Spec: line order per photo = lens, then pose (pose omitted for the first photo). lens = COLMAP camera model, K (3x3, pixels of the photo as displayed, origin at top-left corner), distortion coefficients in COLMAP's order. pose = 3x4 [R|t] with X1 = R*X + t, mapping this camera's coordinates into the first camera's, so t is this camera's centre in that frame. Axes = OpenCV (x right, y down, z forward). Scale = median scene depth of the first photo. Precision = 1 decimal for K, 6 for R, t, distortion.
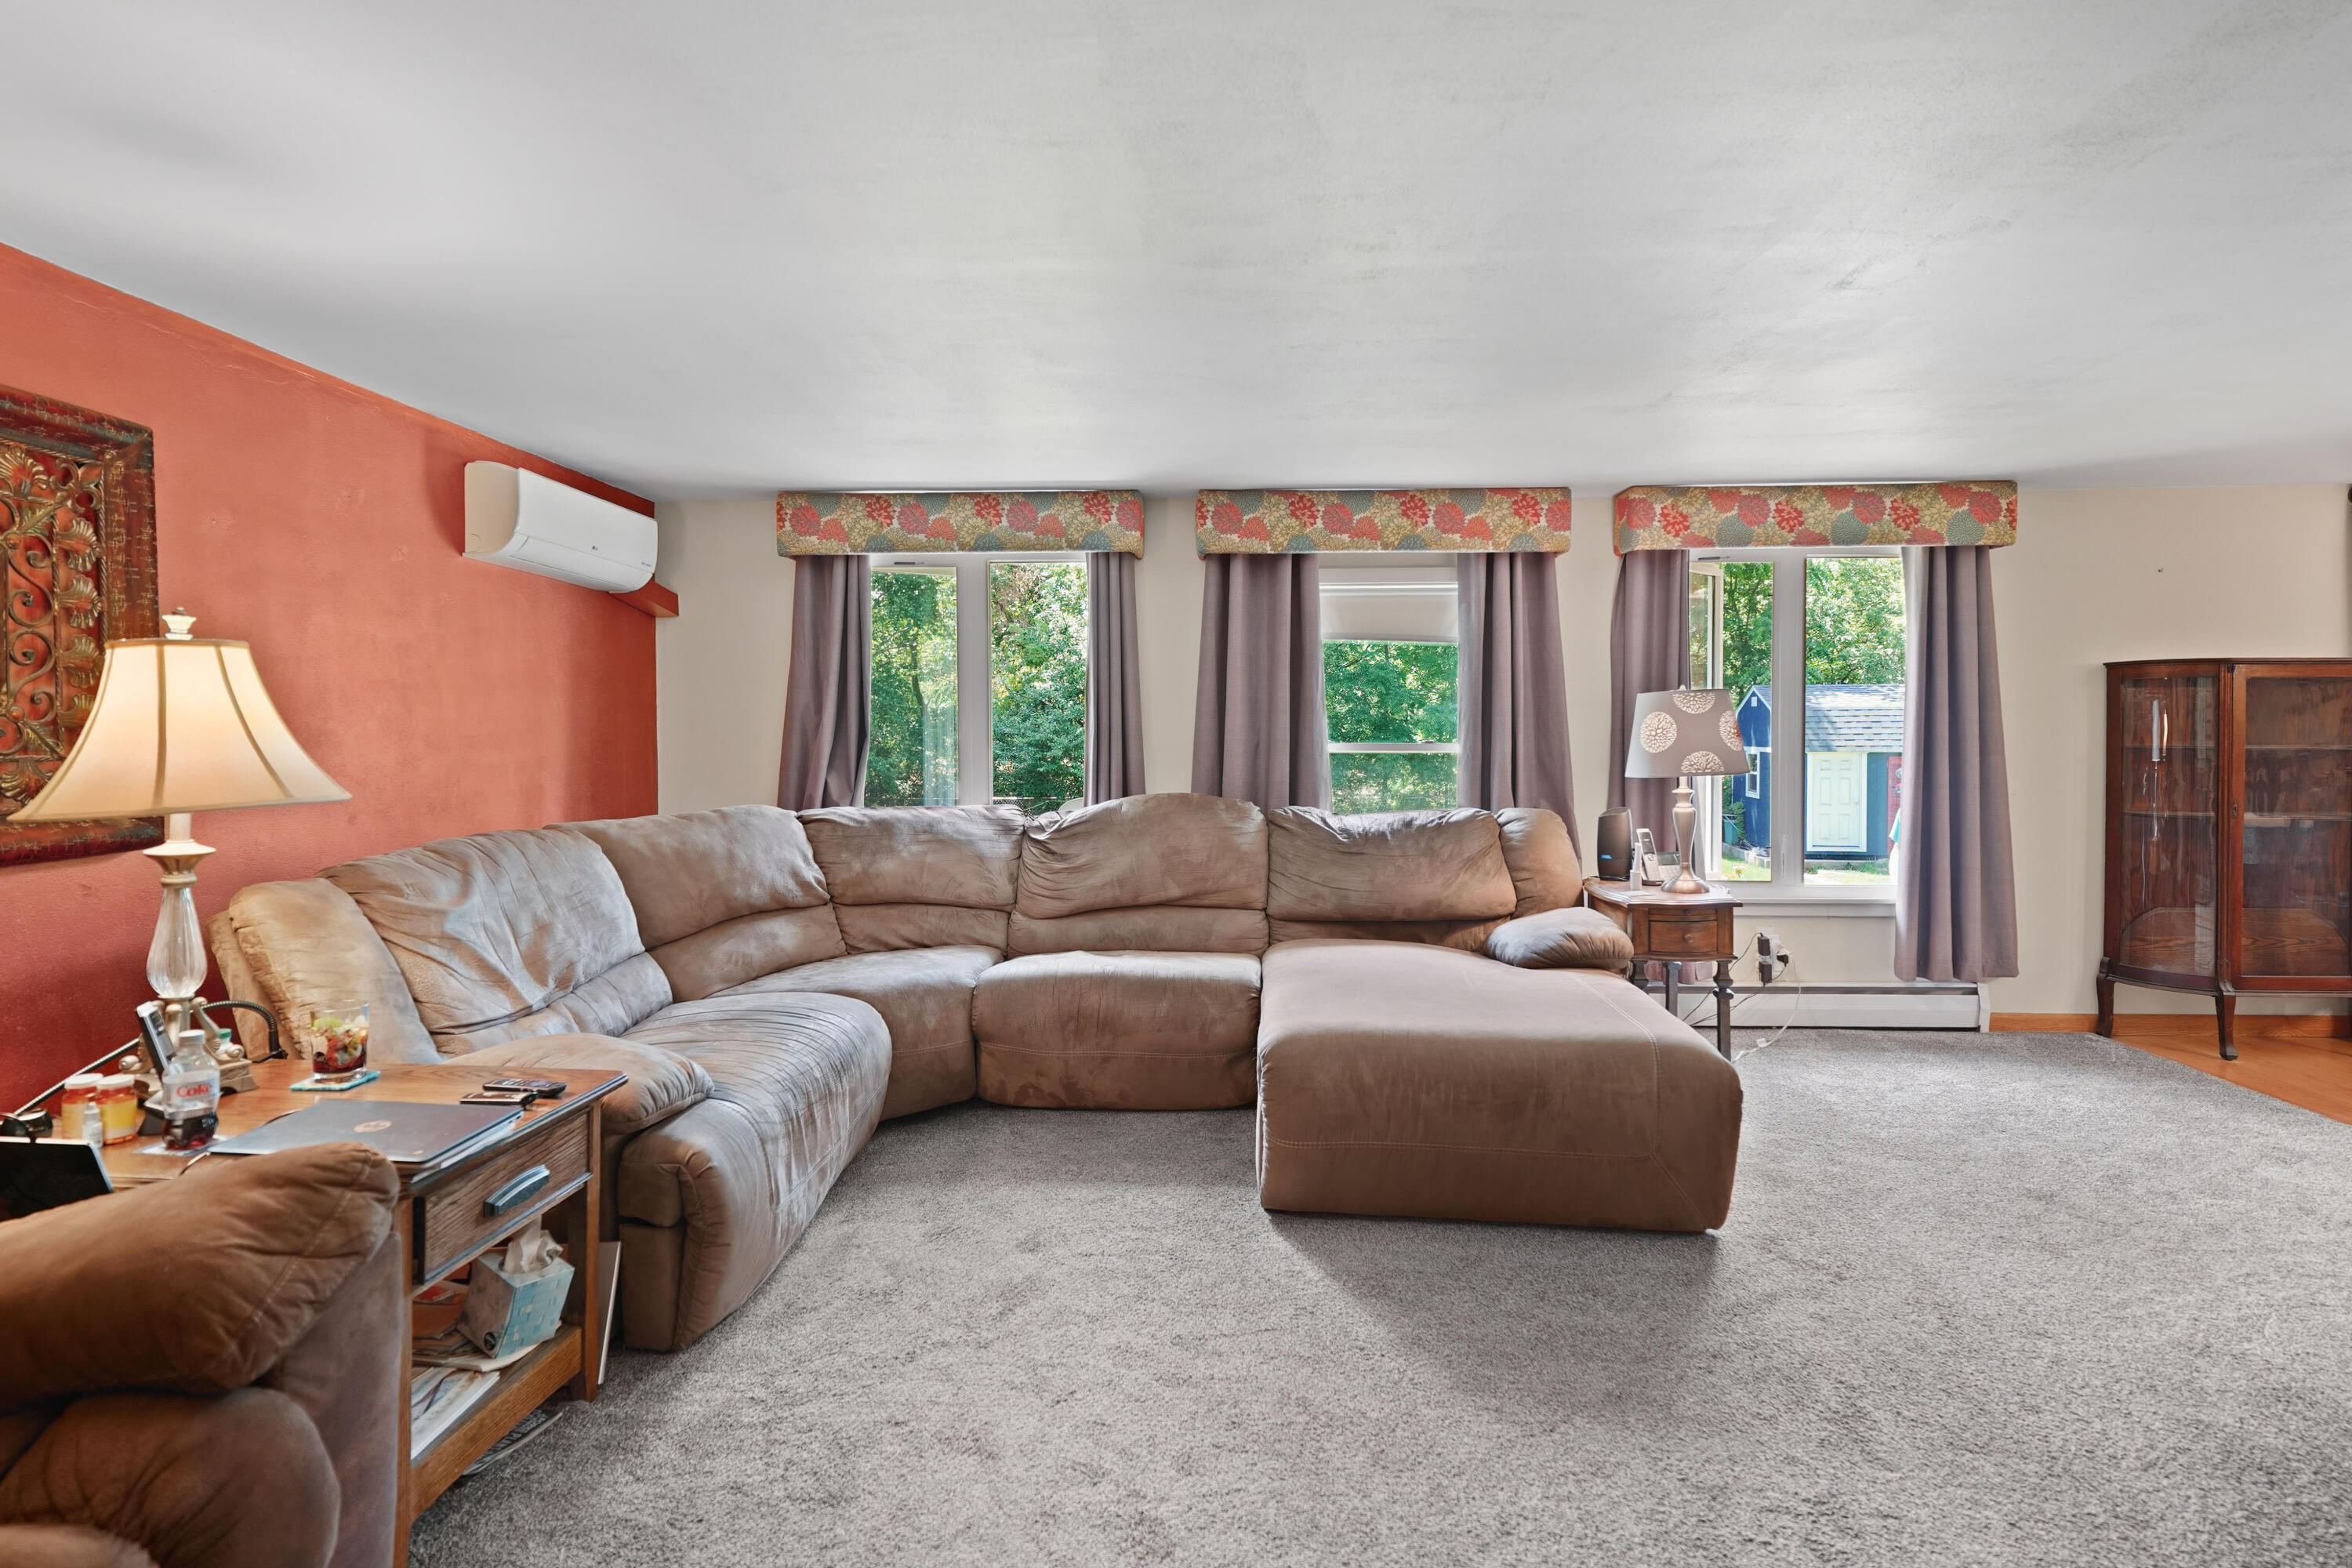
lens RADIAL K [[1162.7, 0, 1189.8], [0, 1162.7, 742.4], [0, 0, 1]] dist [0.004076, -0.004448]
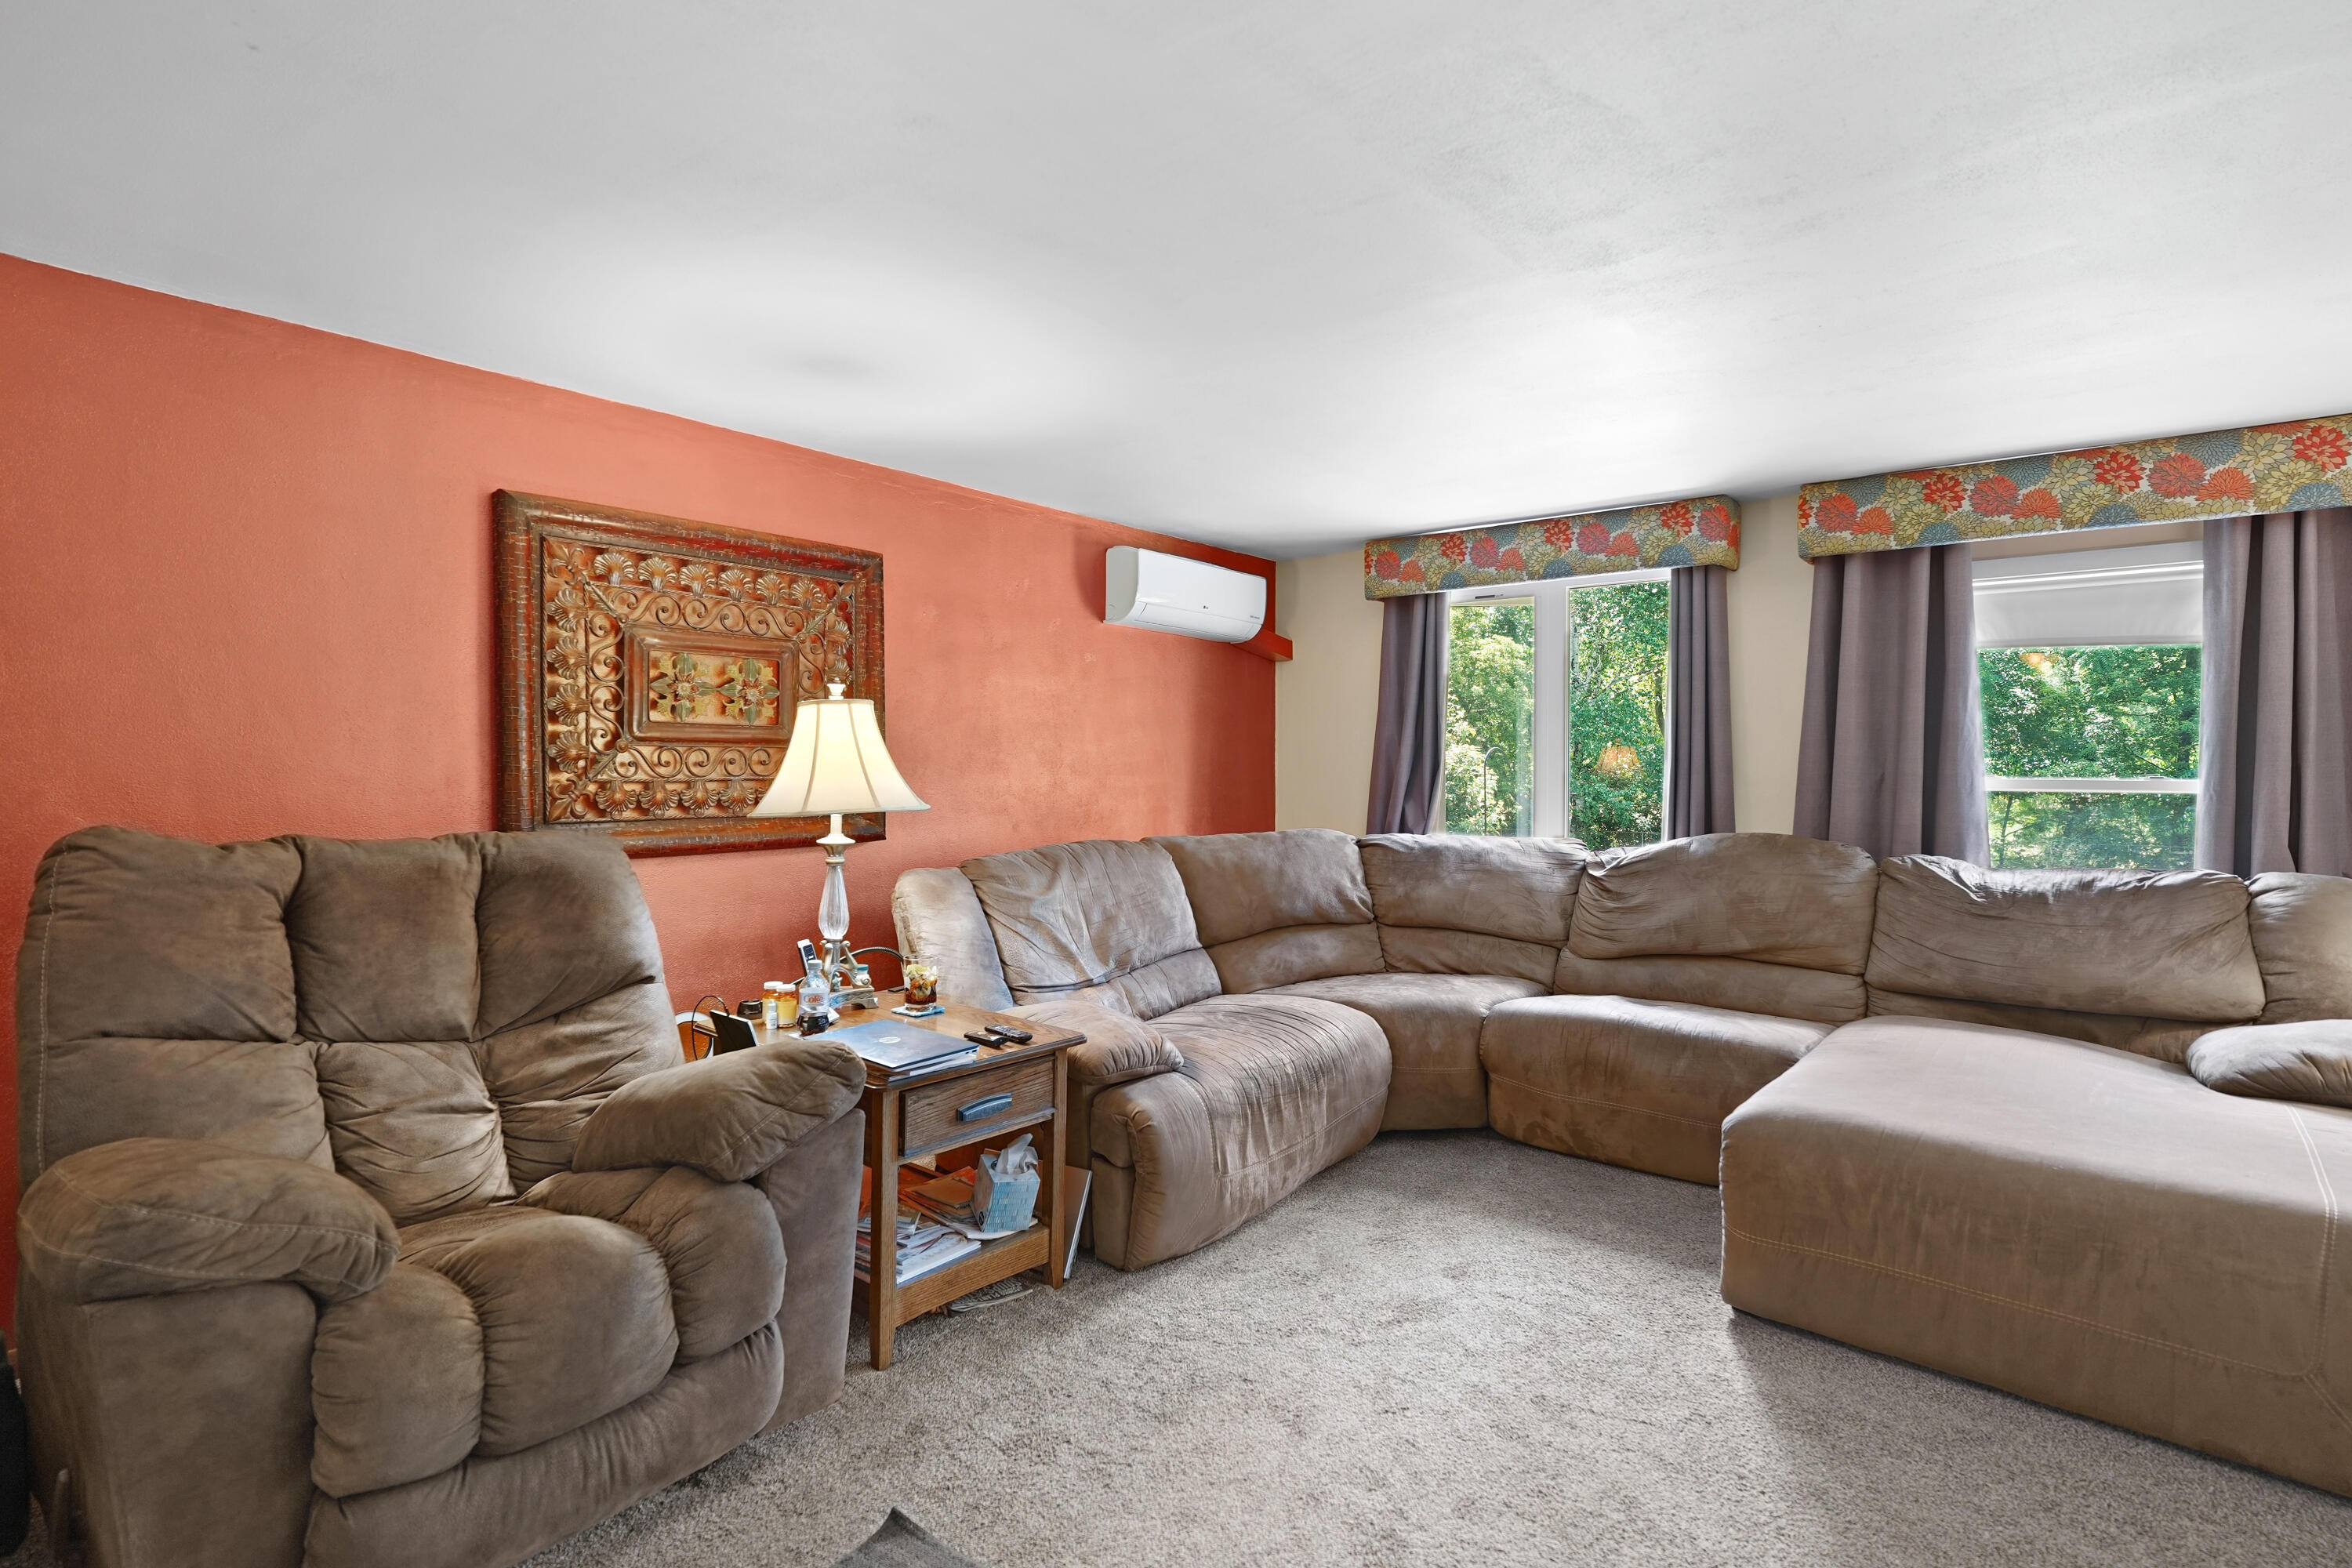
lens RADIAL K [[1162.7, 0, 1171.6], [0, 1162.7, 771.8], [0, 0, 1]] dist [0.004076, -0.004448]
pose [[0.802408, 0.007211, -0.596732, 0.210249], [-0.007984, 0.999967, 0.001349, -0.000703], [0.596722, 0.003682, 0.802440, 0.033501]]
